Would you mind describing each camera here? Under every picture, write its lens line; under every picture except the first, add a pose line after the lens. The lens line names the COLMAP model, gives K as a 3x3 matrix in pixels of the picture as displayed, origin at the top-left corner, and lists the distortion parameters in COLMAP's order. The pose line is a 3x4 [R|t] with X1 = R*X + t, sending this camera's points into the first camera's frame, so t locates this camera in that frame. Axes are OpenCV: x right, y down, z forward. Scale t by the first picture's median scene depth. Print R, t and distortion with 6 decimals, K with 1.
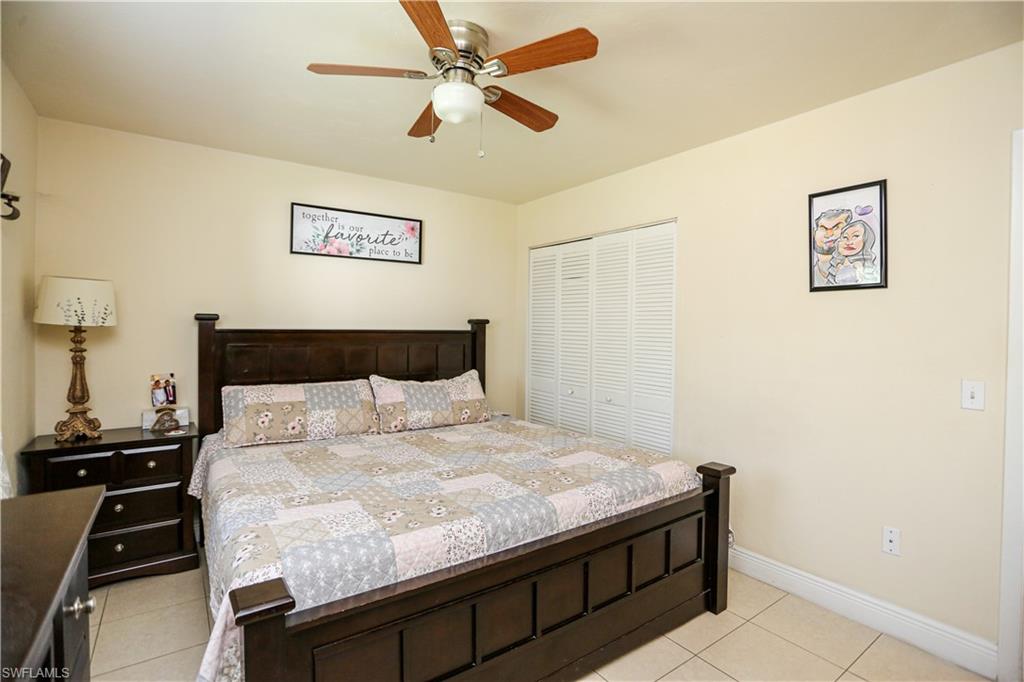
lens RADIAL K [[508.6, 0, 509.3], [0, 508.6, 326.4], [0, 0, 1]] dist [-0.034444, 0.000362]
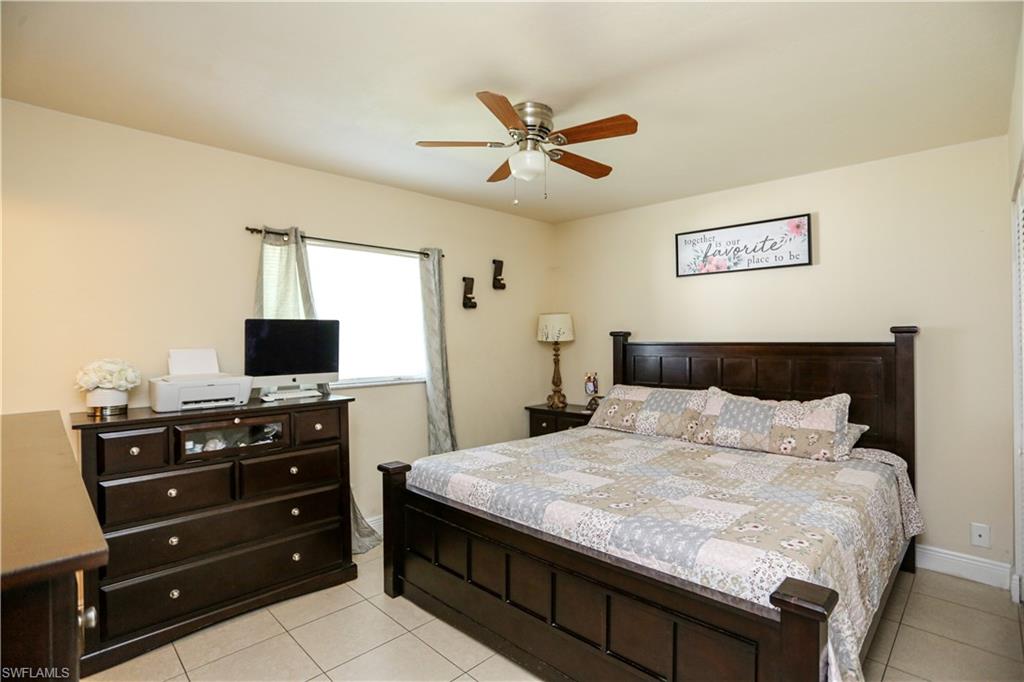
lens RADIAL K [[497.4, 0, 511.2], [0, 497.4, 344.7], [0, 0, 1]] dist [-0.045001, 0.000614]
pose [[0.192156, 0.007497, -0.981336, 0.617445], [0.020293, 0.999727, 0.011611, -0.009337], [0.981155, -0.022145, 0.191952, 0.395998]]
